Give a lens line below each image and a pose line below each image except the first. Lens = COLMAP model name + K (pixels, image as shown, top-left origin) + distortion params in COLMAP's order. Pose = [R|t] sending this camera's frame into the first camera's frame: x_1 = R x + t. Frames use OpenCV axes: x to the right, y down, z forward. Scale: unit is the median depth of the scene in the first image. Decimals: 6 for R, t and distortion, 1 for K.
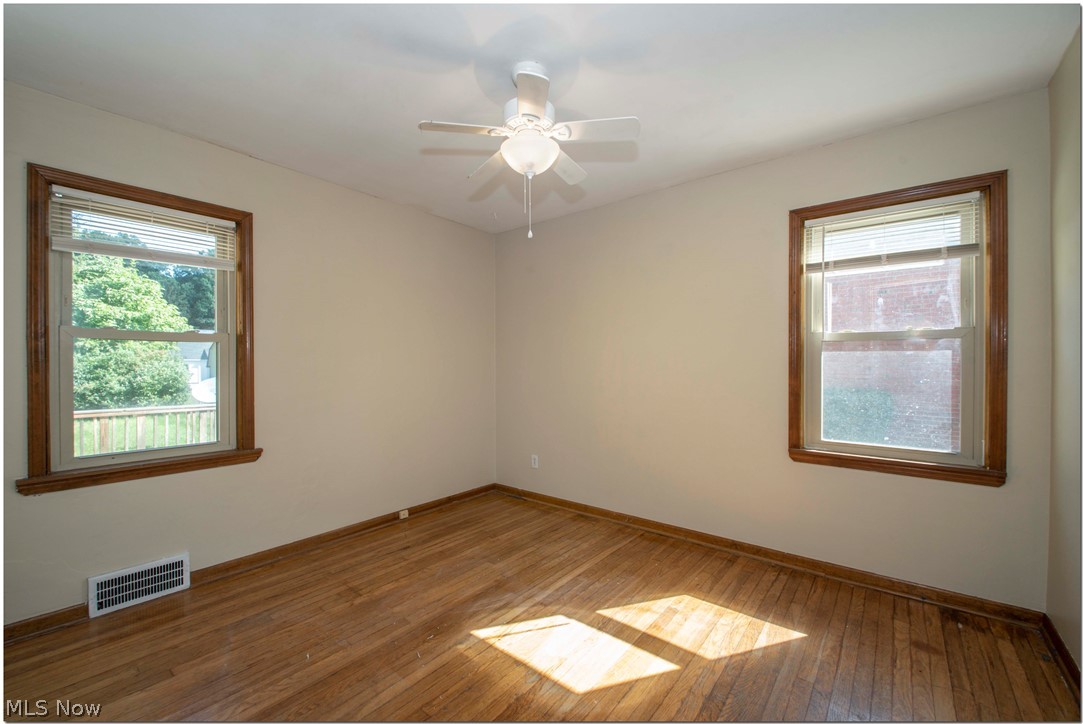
lens RADIAL K [[449.8, 0, 537.3], [0, 449.8, 369.8], [0, 0, 1]] dist [0.002568, -0.009553]
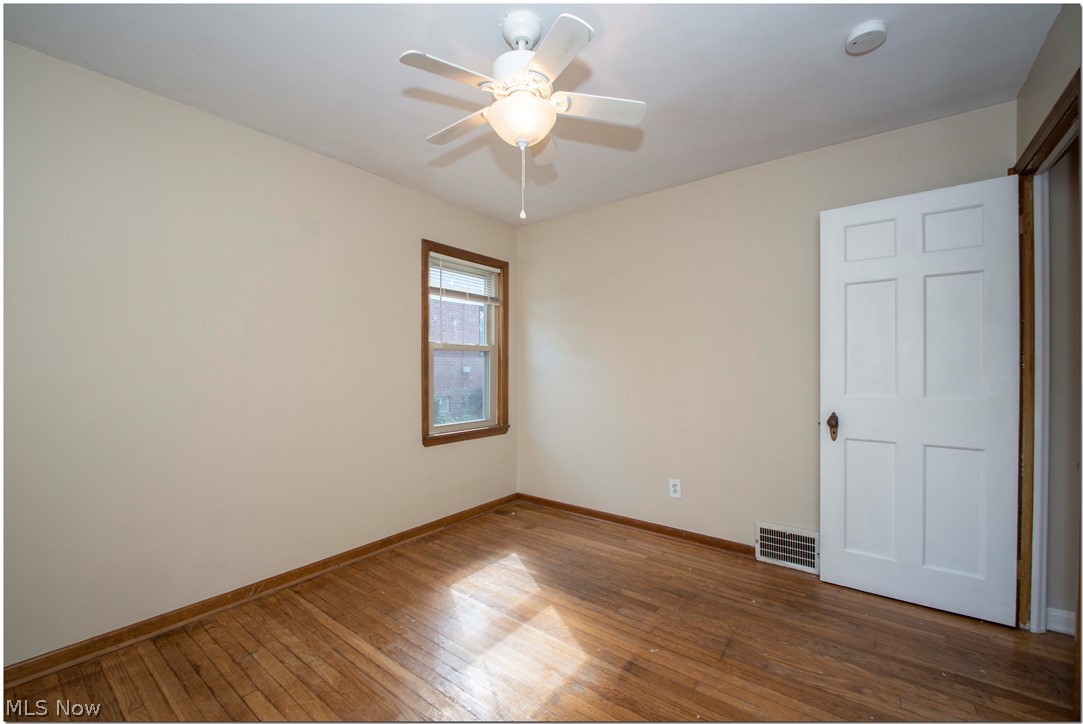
lens RADIAL K [[449.8, 0, 537.3], [0, 449.8, 369.8], [0, 0, 1]] dist [0.002568, -0.009553]
pose [[-0.048921, -0.004221, 0.998794, -0.666010], [0.017208, 0.999839, 0.005068, -0.004669], [-0.998654, 0.017435, -0.048840, 0.770676]]
